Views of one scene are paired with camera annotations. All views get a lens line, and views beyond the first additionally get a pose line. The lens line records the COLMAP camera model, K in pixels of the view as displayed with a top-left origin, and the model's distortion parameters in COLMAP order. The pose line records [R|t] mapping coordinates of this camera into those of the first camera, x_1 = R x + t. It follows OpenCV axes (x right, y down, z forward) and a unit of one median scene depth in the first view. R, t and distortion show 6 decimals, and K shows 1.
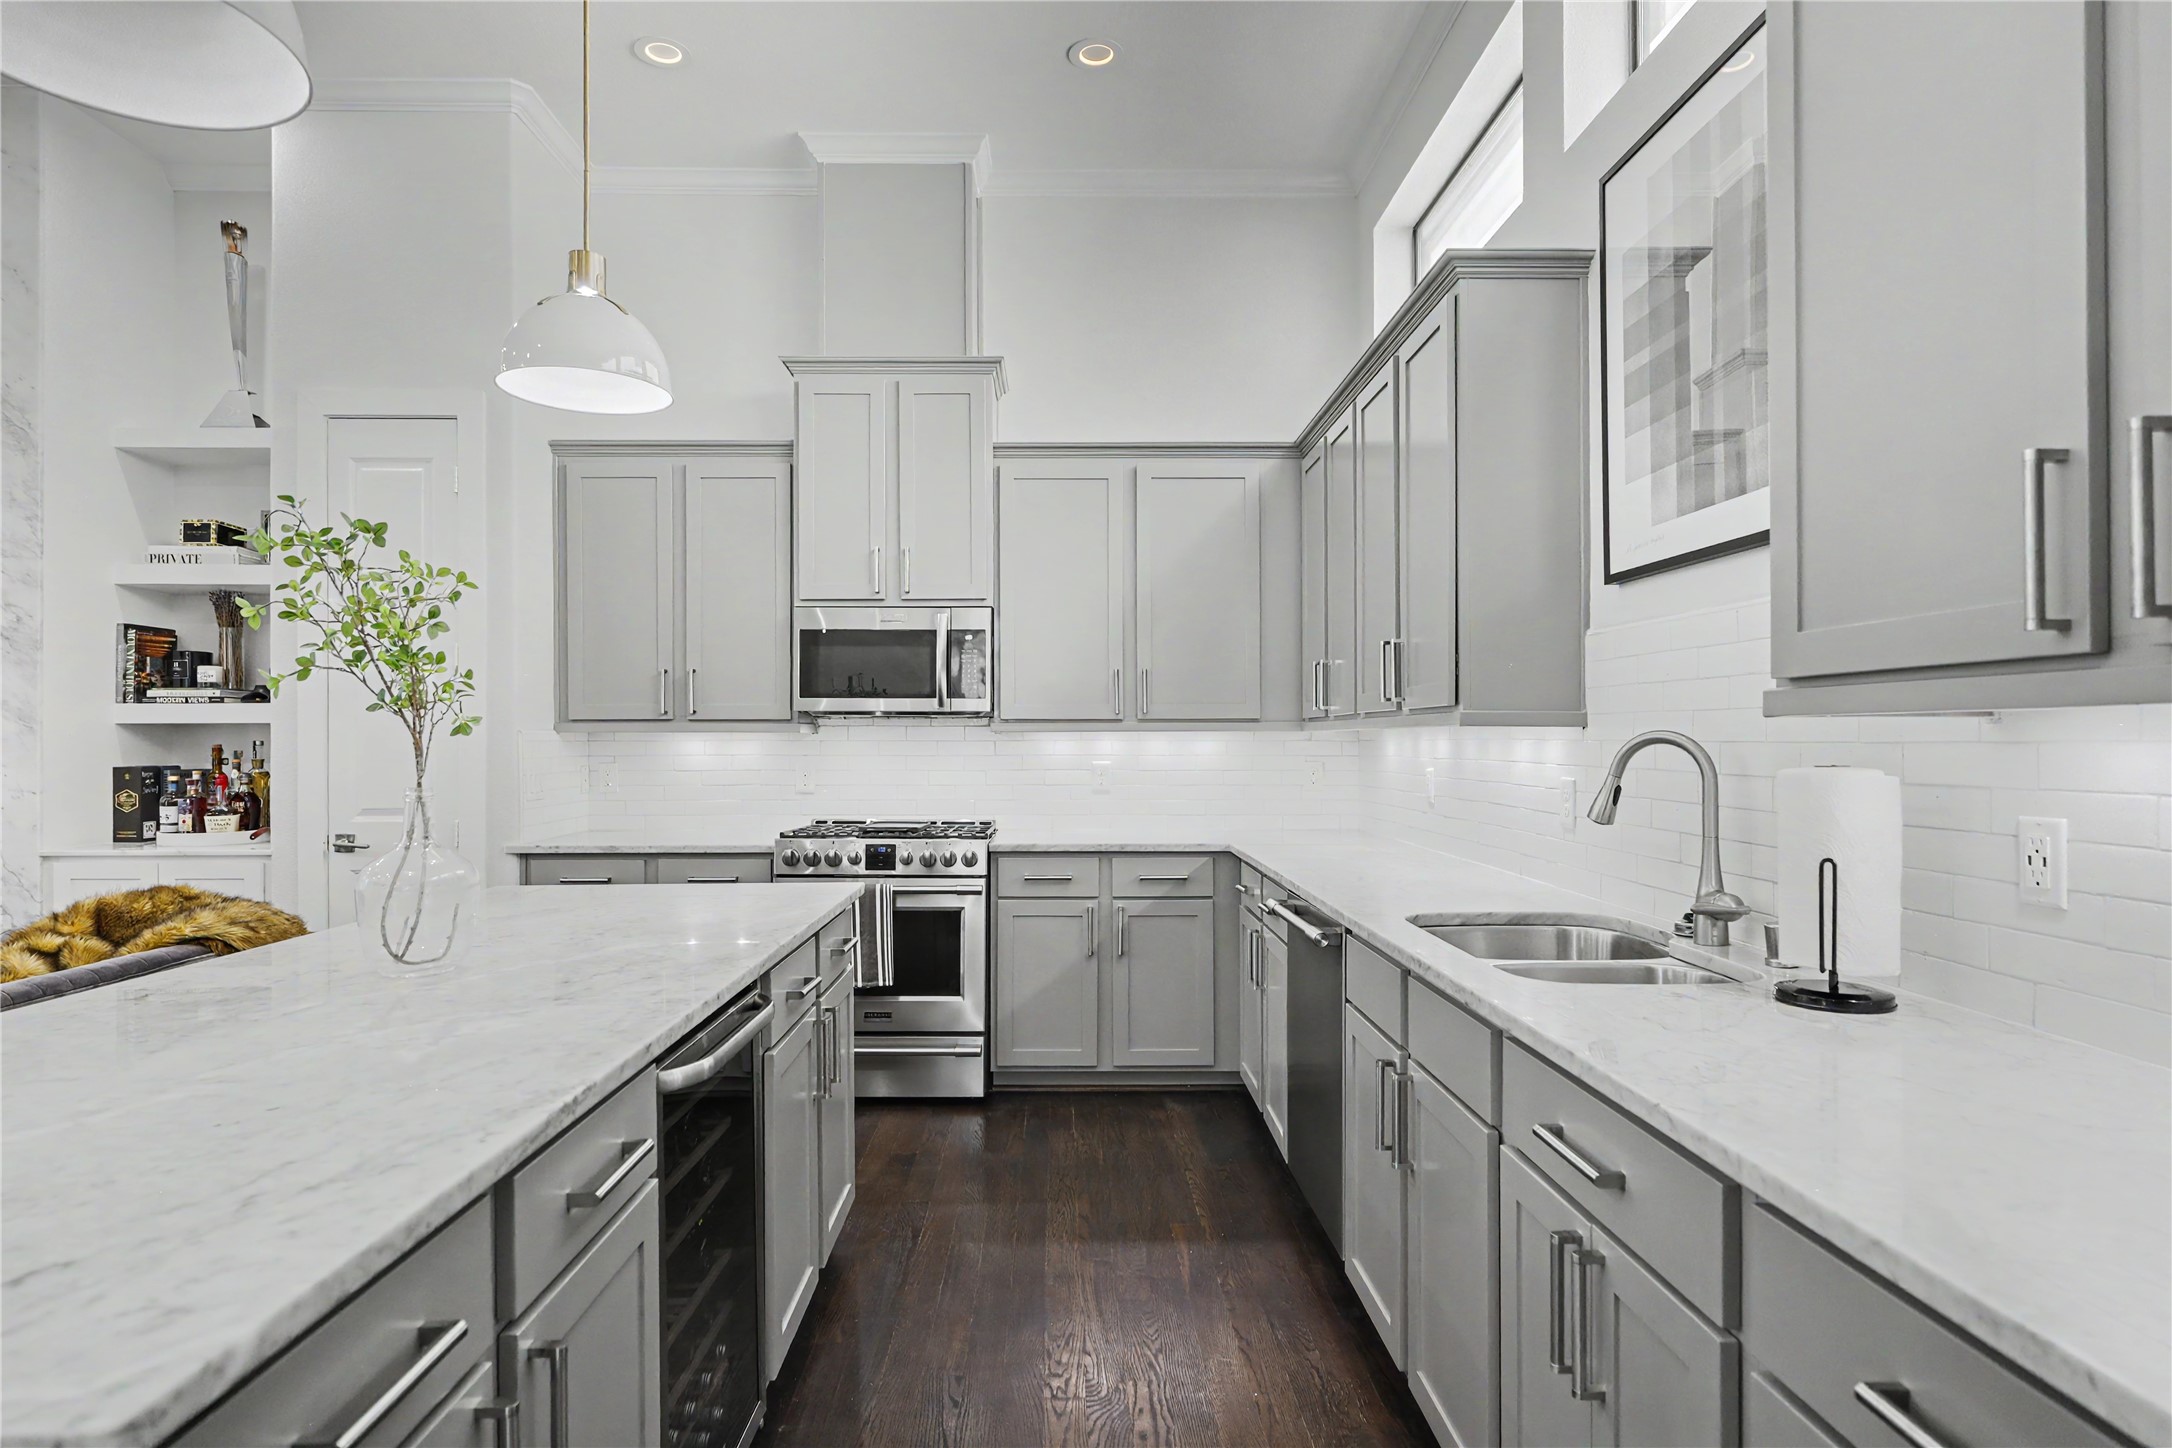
lens RADIAL K [[1184.7, 0, 1073.3], [0, 1184.7, 732.4], [0, 0, 1]] dist [0.002032, 0.002147]
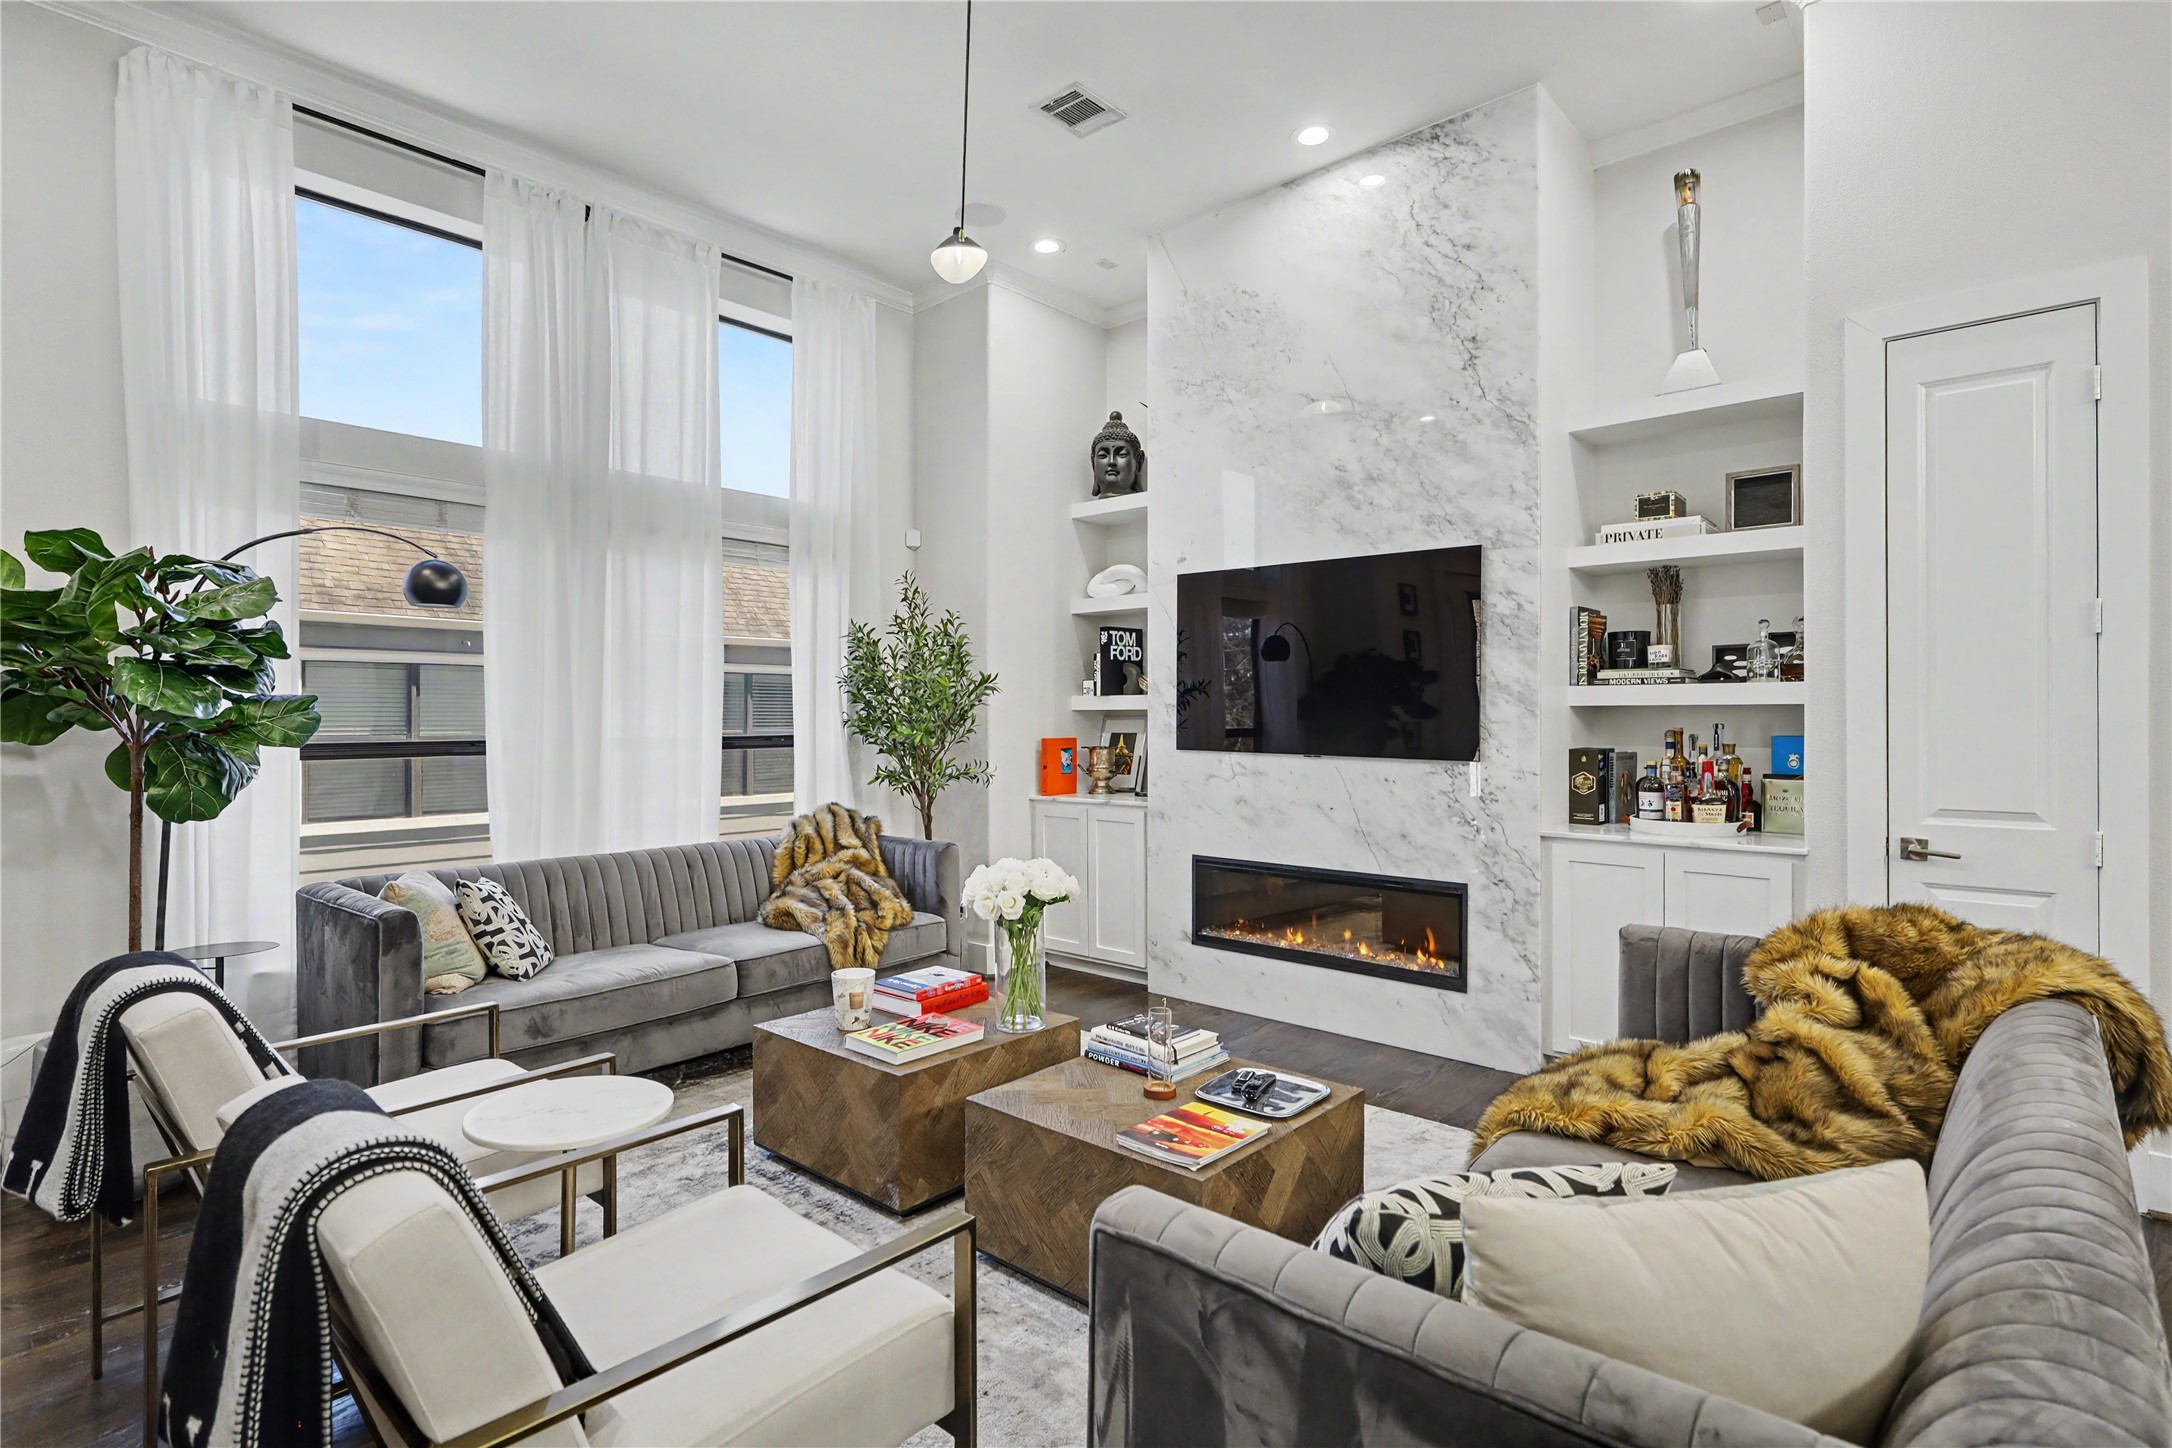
lens RADIAL K [[1058.9, 0, 1070.7], [0, 1058.9, 717.8], [0, 0, 1]] dist [-0.002668, -0.000431]
pose [[0.727349, 0.001571, -0.686266, -0.507290], [0.005190, 0.999956, 0.007790, -0.006848], [0.686248, -0.009227, 0.727309, 0.053594]]
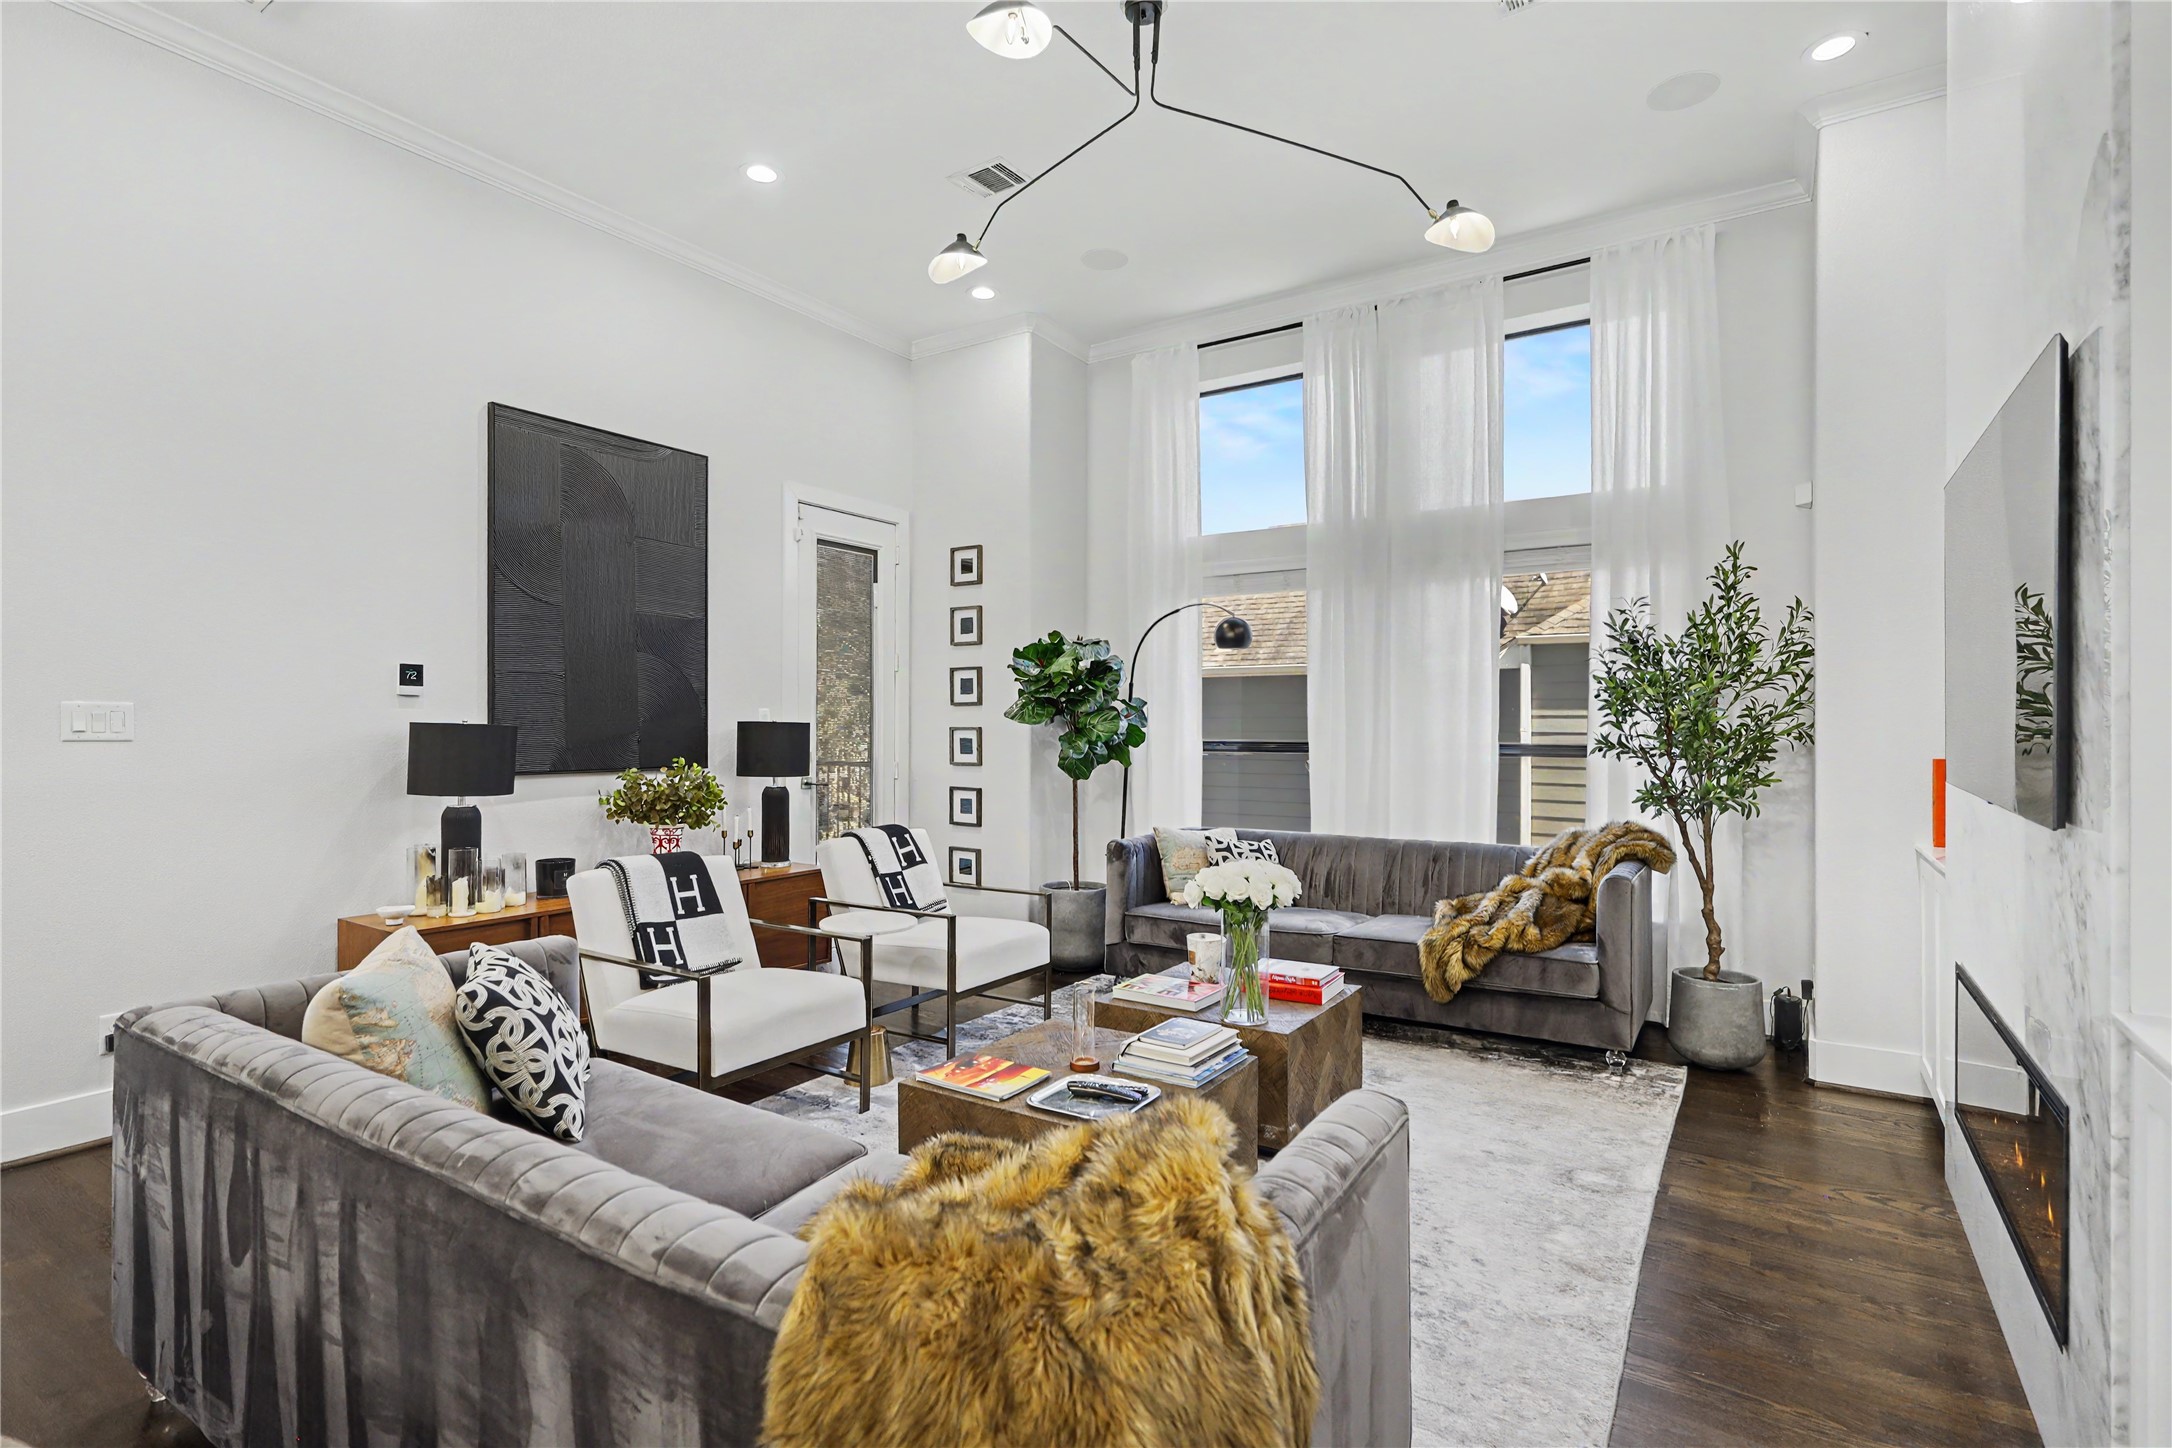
lens RADIAL K [[1046.6, 0, 1084.5], [0, 1046.6, 735.2], [0, 0, 1]] dist [-0.001092, 0.000386]
pose [[-0.565590, 0.009945, -0.824627, -0.348774], [0.005512, 0.999951, 0.008279, -0.002693], [0.824668, 0.000137, -0.565617, 0.869238]]
